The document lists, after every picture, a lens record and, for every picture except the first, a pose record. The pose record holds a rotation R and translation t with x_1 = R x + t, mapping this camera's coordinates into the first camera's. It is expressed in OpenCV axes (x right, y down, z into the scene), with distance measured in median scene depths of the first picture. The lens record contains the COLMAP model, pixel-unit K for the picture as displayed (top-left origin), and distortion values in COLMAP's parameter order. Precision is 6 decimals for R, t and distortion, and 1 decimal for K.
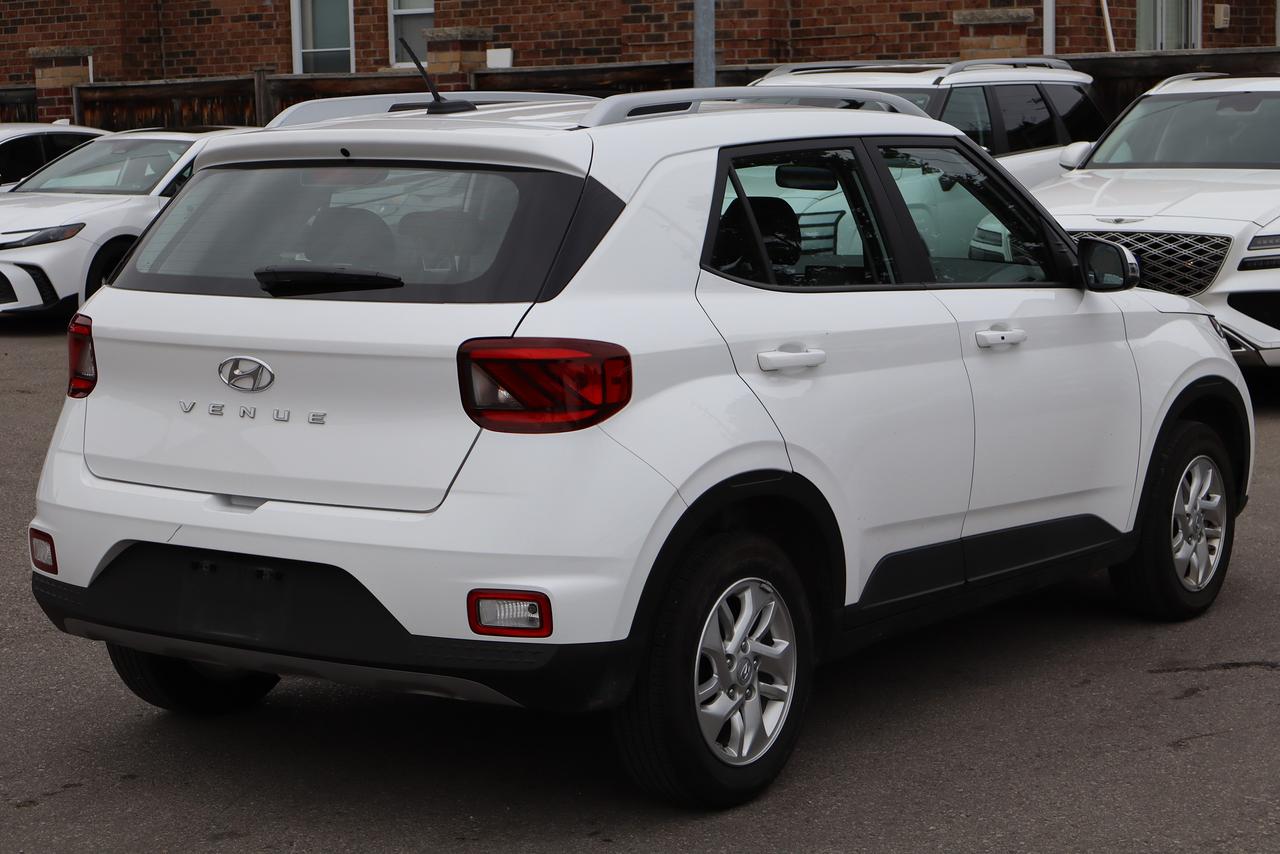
lens RADIAL K [[2489.4, 0, 640.0], [0, 2489.4, 427.0], [0, 0, 1]] dist [0.559043, -4.283583]
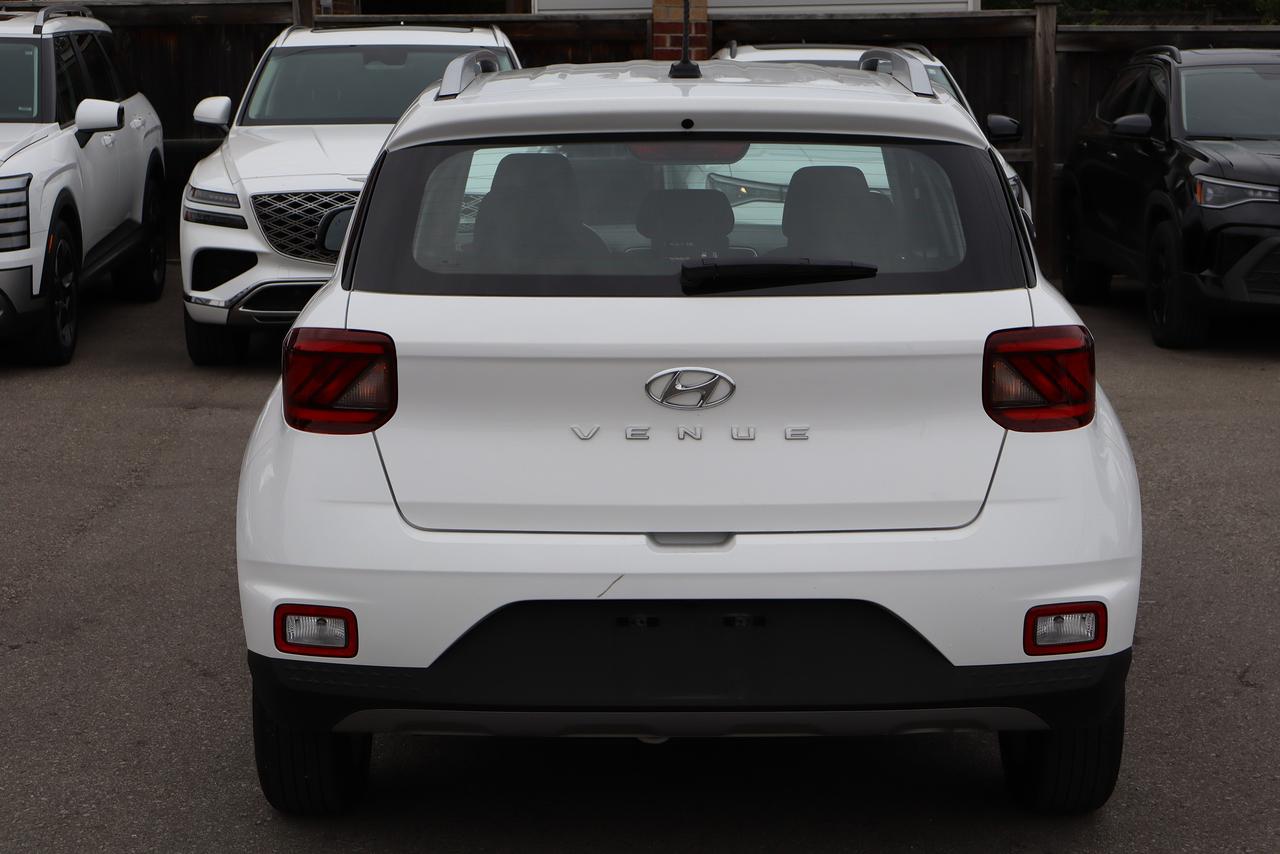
lens RADIAL K [[2610.0, 0, 640.9], [0, 2610.0, 492.2], [0, 0, 1]] dist [-0.033872, -0.347642]
pose [[0.804728, -0.091483, 0.586553, -0.682072], [0.066557, 0.995729, 0.063987, -0.043313], [-0.589901, -0.012453, 0.807380, 0.300622]]
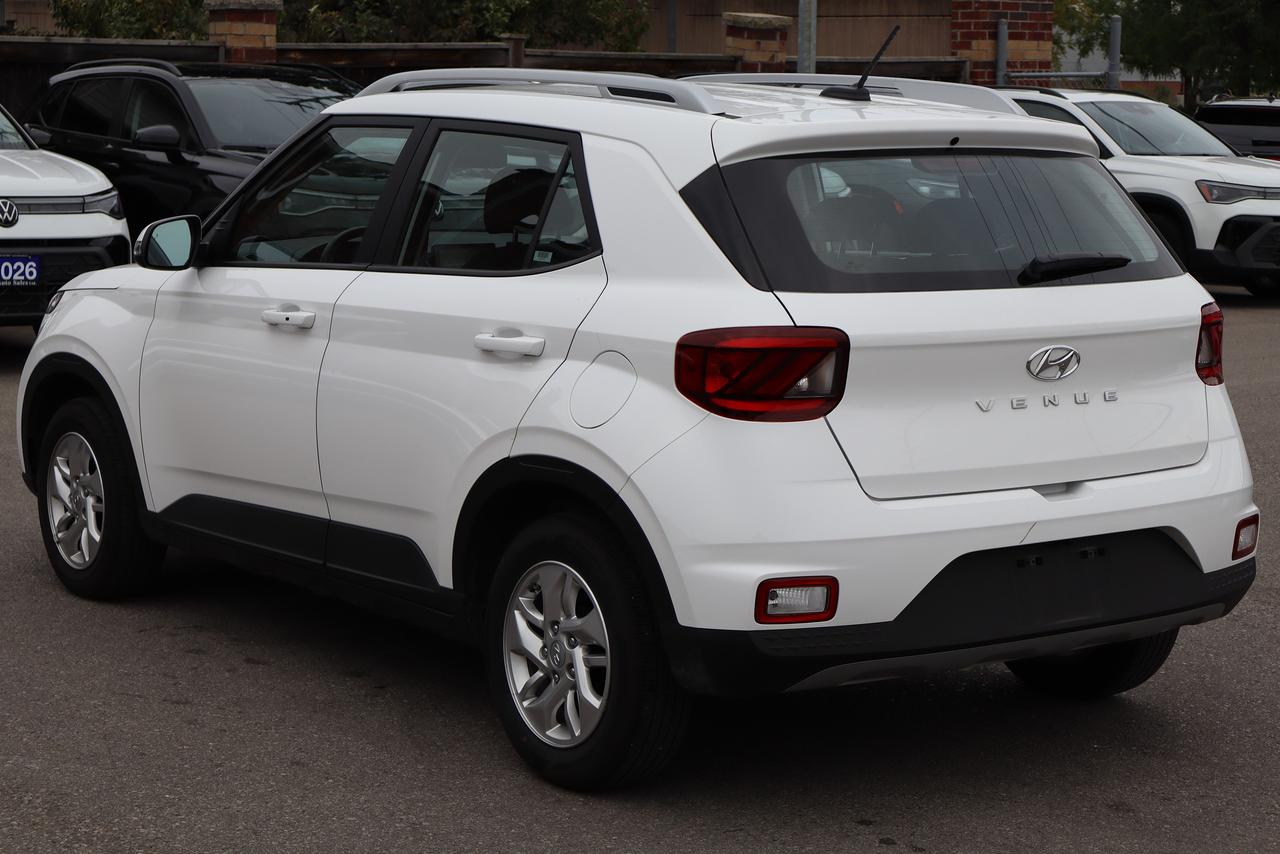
lens RADIAL K [[2730.9, 0, 640.0], [0, 2730.9, 427.0], [0, 0, 1]] dist [-0.006886, 0.048618]
pose [[0.270146, -0.108597, 0.956675, -1.241728], [0.094554, 0.991808, 0.085885, -0.104495], [-0.958165, 0.067256, 0.278201, 0.850229]]
